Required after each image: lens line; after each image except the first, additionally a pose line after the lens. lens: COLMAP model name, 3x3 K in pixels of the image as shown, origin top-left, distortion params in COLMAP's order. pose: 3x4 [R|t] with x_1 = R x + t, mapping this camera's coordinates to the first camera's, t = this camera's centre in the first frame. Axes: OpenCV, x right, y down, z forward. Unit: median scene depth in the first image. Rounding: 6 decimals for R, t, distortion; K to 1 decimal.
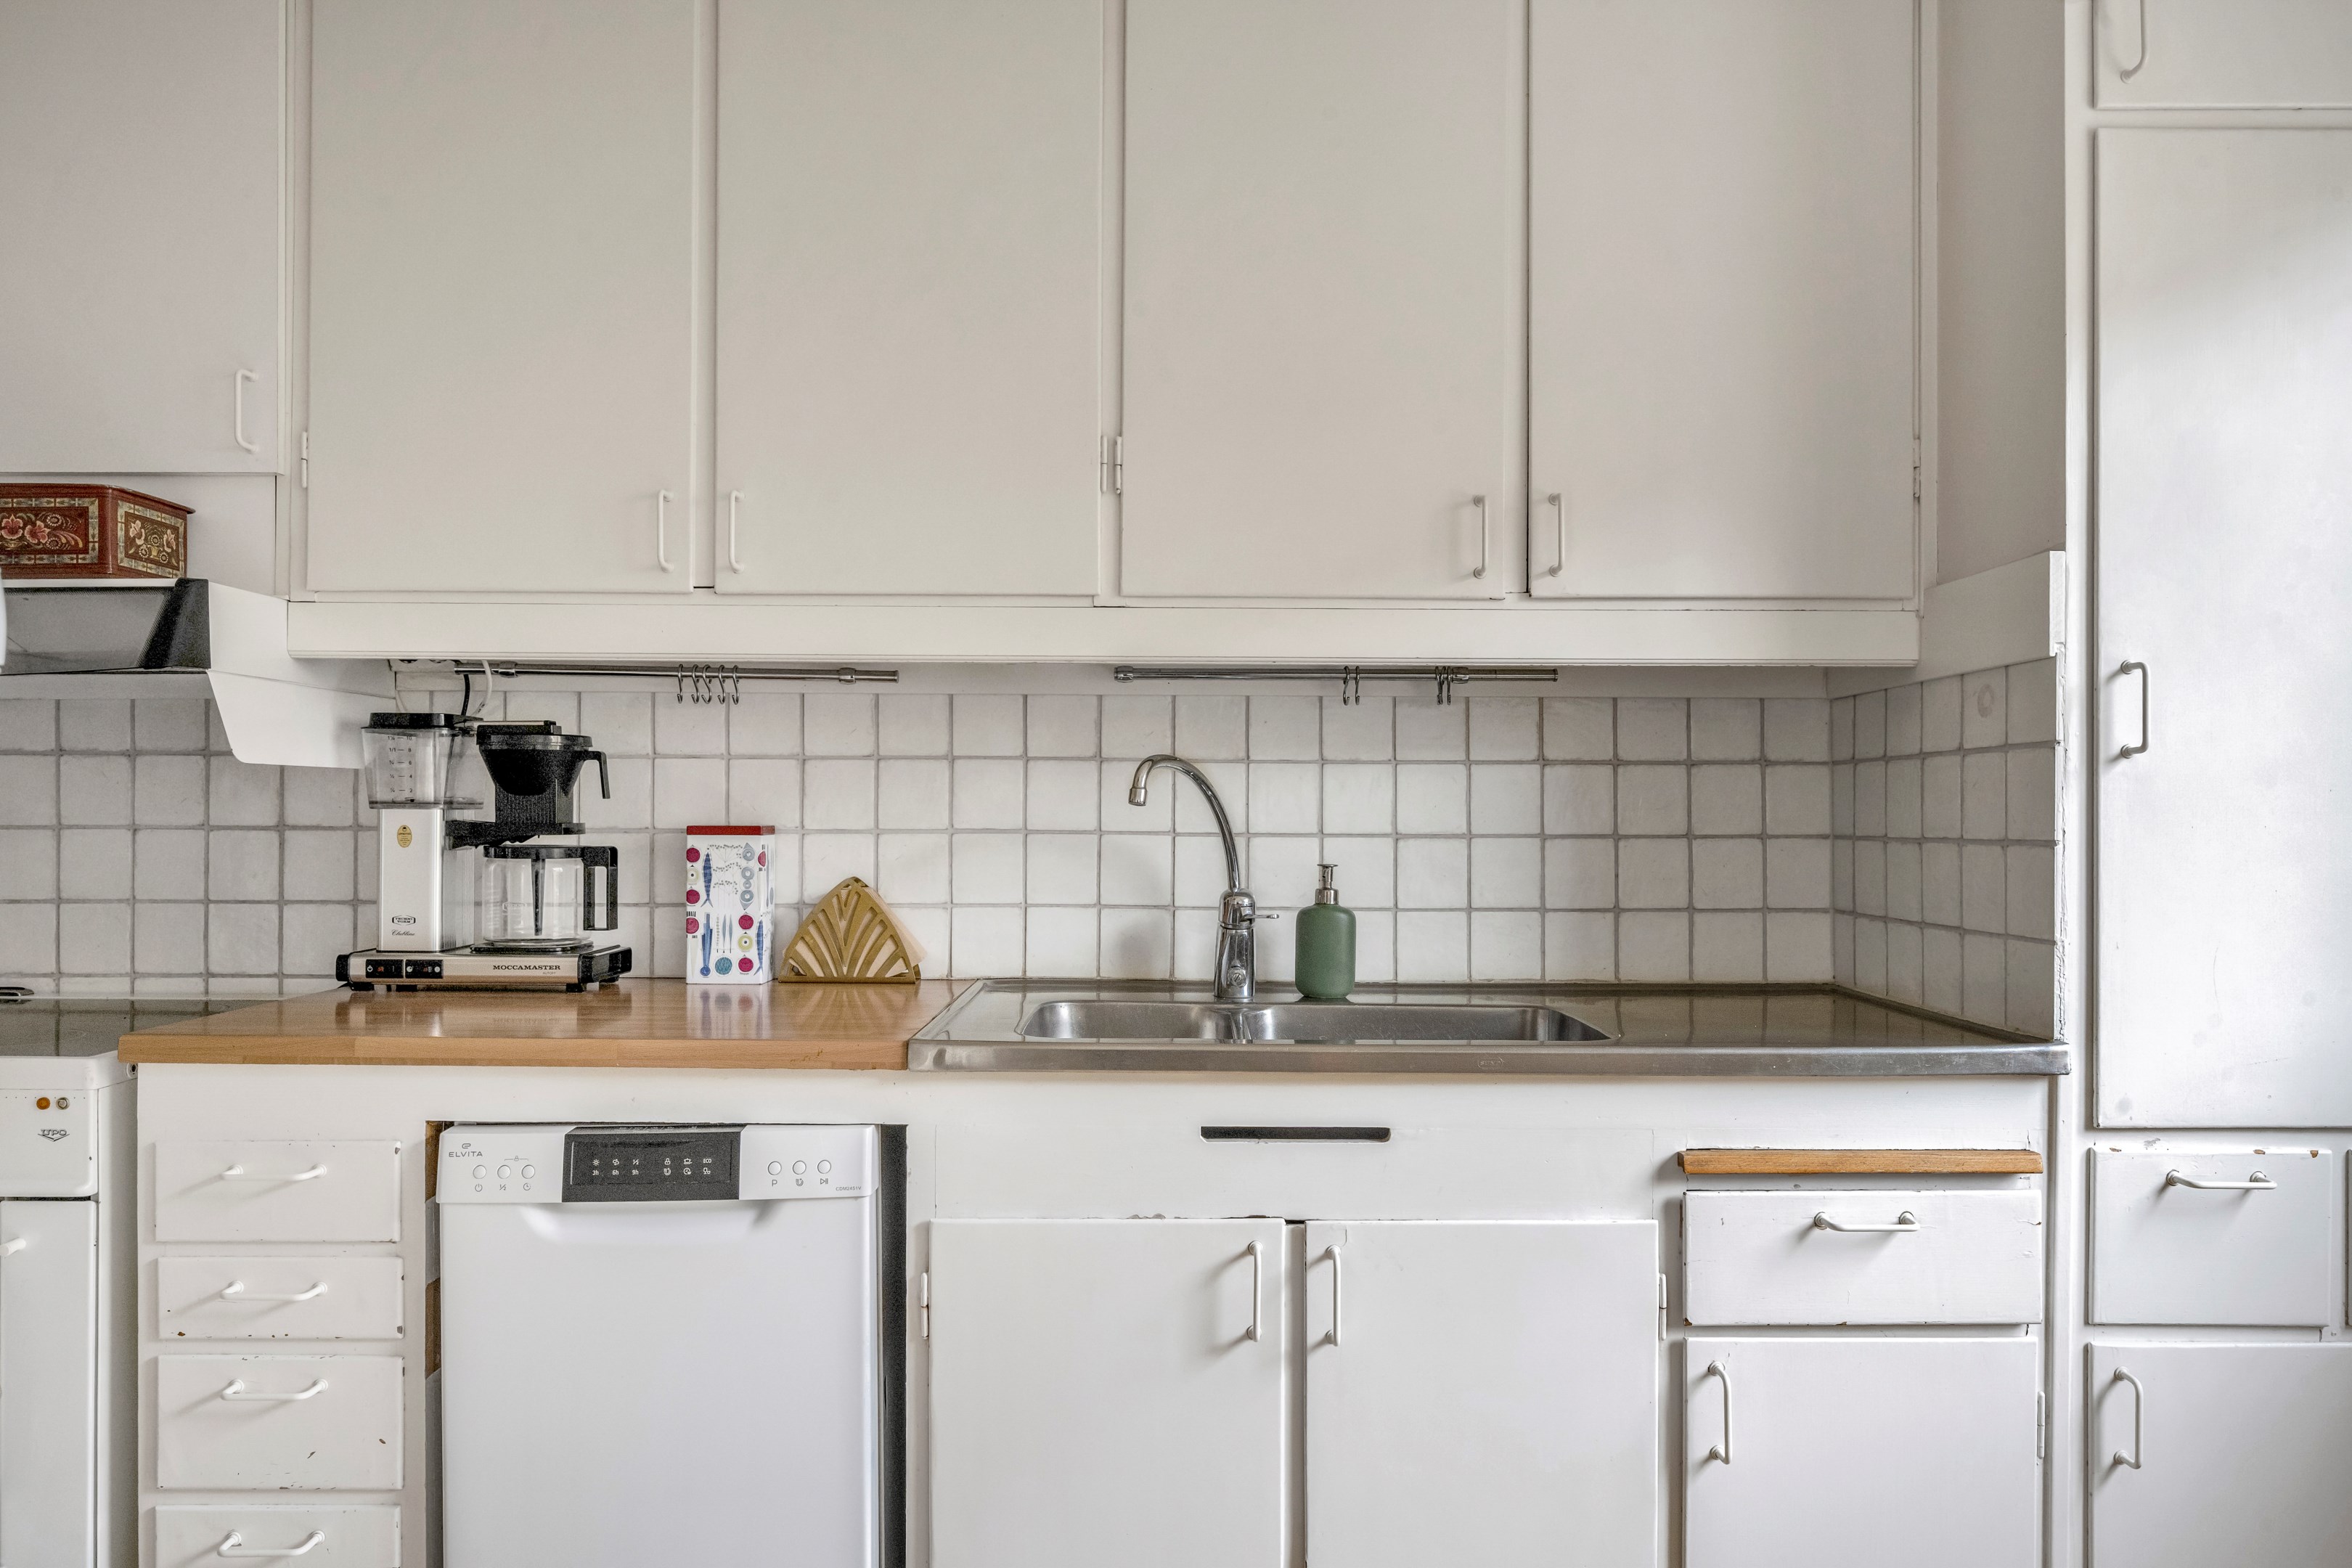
lens RADIAL K [[1658.7, 0, 1181.4], [0, 1658.7, 799.3], [0, 0, 1]] dist [0.007252, 0.002895]
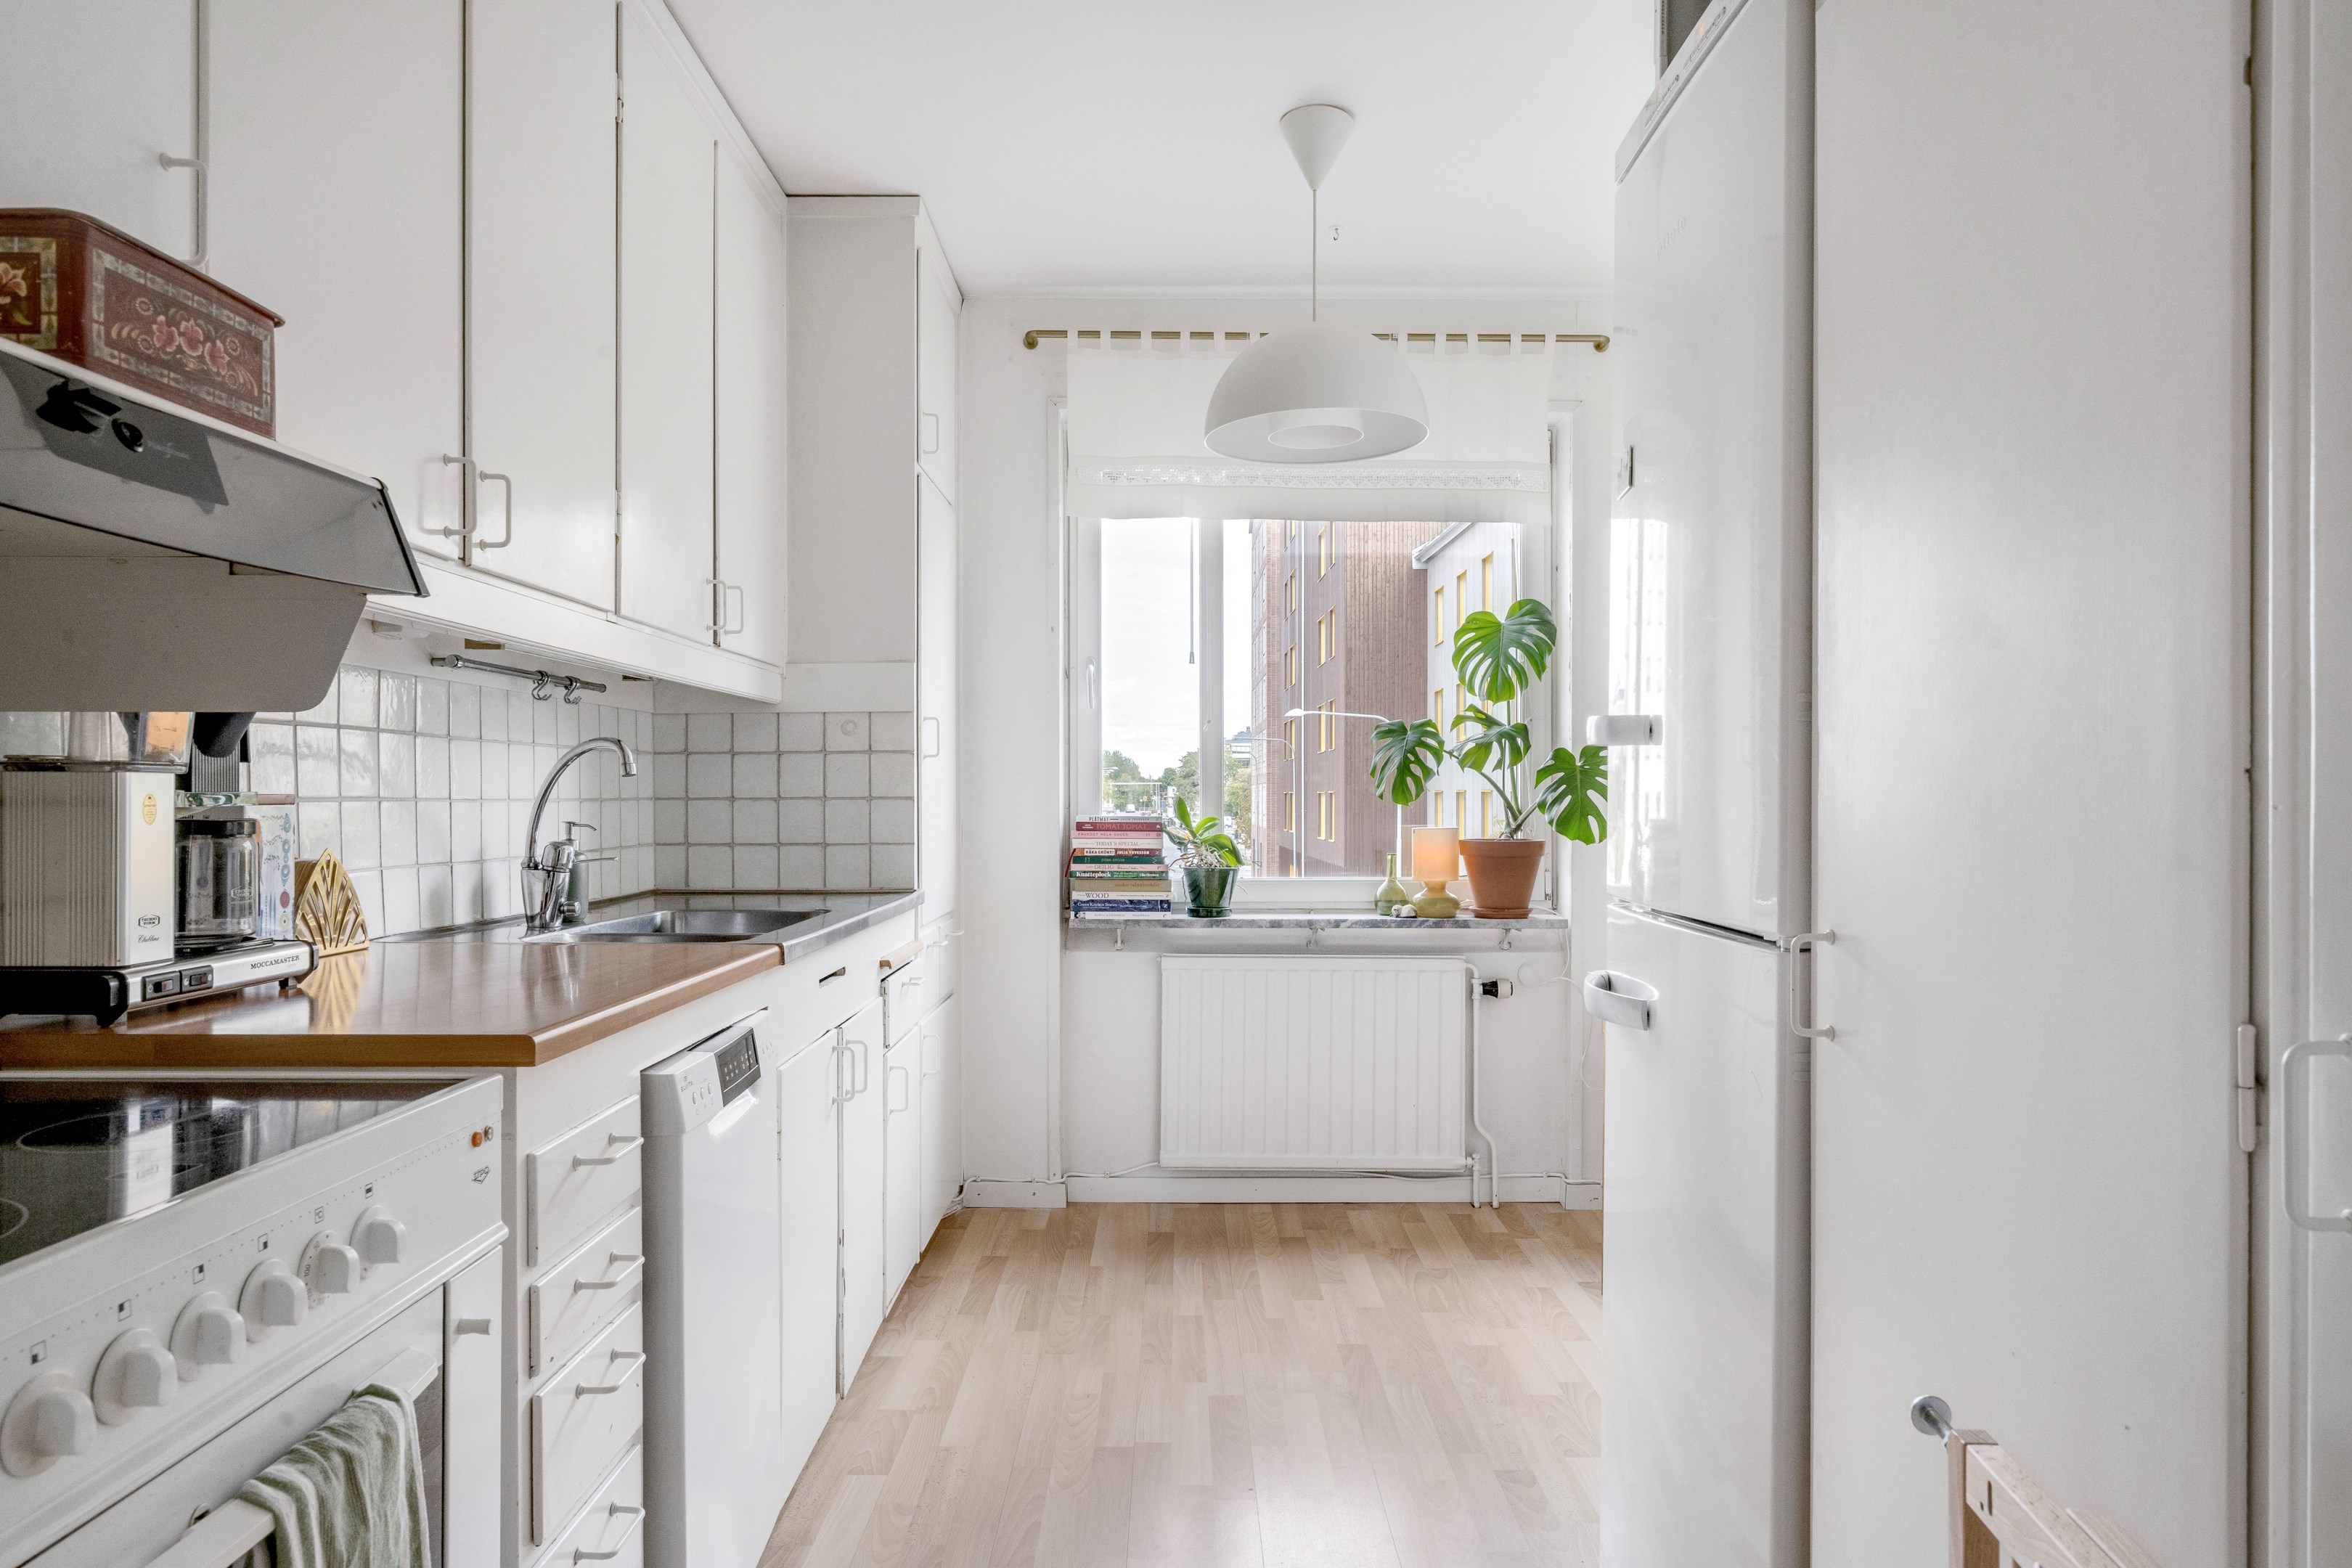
lens RADIAL K [[1429.0, 0, 1172.2], [0, 1429.0, 804.3], [0, 0, 1]] dist [-0.006983, 0.001457]
pose [[0.003719, -0.011176, 0.999931, -1.113408], [-0.009956, 0.999888, 0.011212, 0.008351], [-0.999944, -0.009997, 0.003607, 0.541379]]
